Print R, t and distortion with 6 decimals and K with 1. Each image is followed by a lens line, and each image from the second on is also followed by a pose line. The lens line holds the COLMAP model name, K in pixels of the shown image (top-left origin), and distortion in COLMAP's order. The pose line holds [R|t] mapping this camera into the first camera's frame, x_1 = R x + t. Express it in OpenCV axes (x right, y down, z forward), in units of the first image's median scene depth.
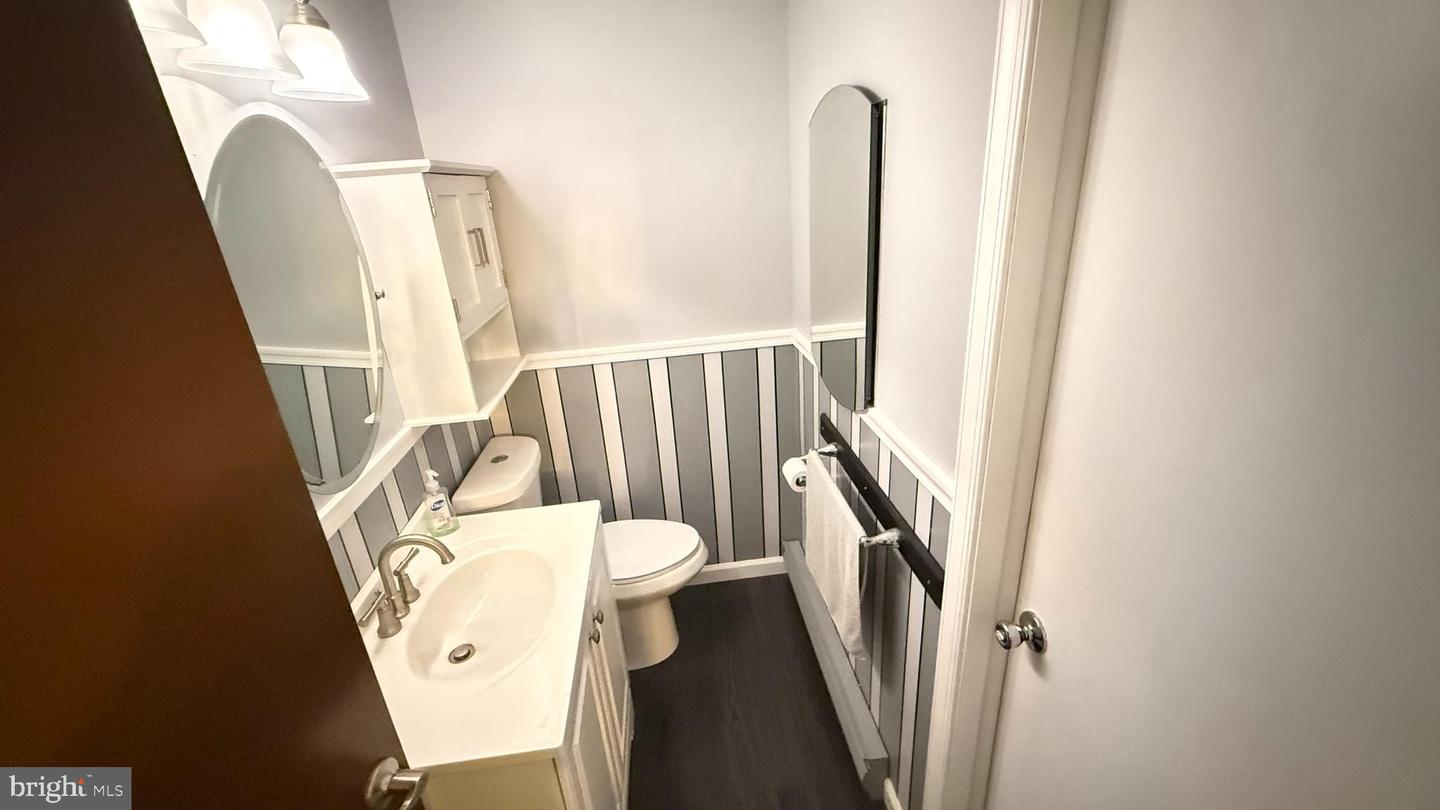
lens RADIAL K [[575.5, 0, 713.7], [0, 575.5, 402.8], [0, 0, 1]] dist [0.000697, 0.000236]
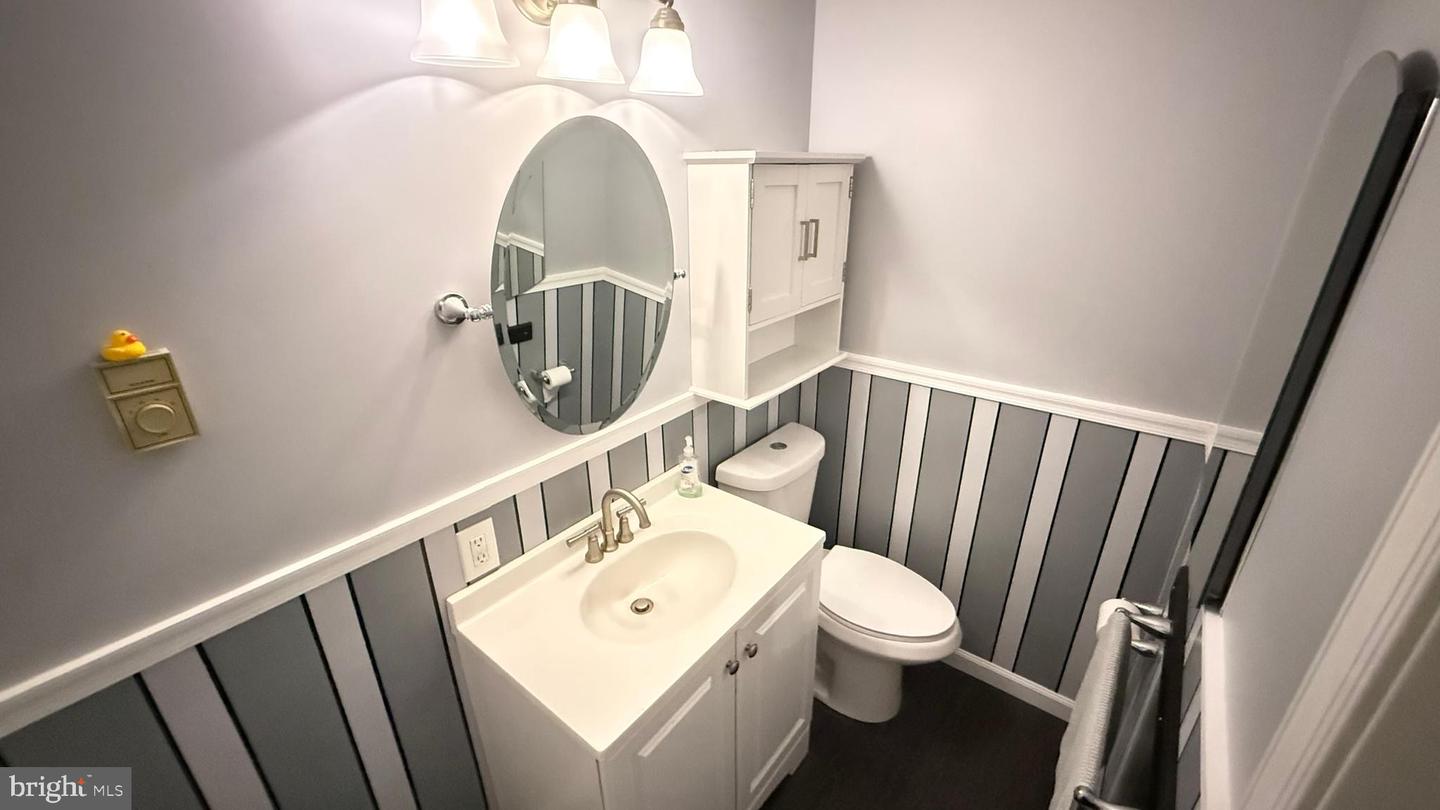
lens RADIAL K [[575.5, 0, 713.7], [0, 575.5, 402.8], [0, 0, 1]] dist [0.000697, 0.000236]
pose [[0.714219, 0.325310, -0.619729, 0.183159], [-0.293952, 0.942968, 0.156215, -0.121564], [0.635203, 0.070599, 0.769112, 0.177769]]
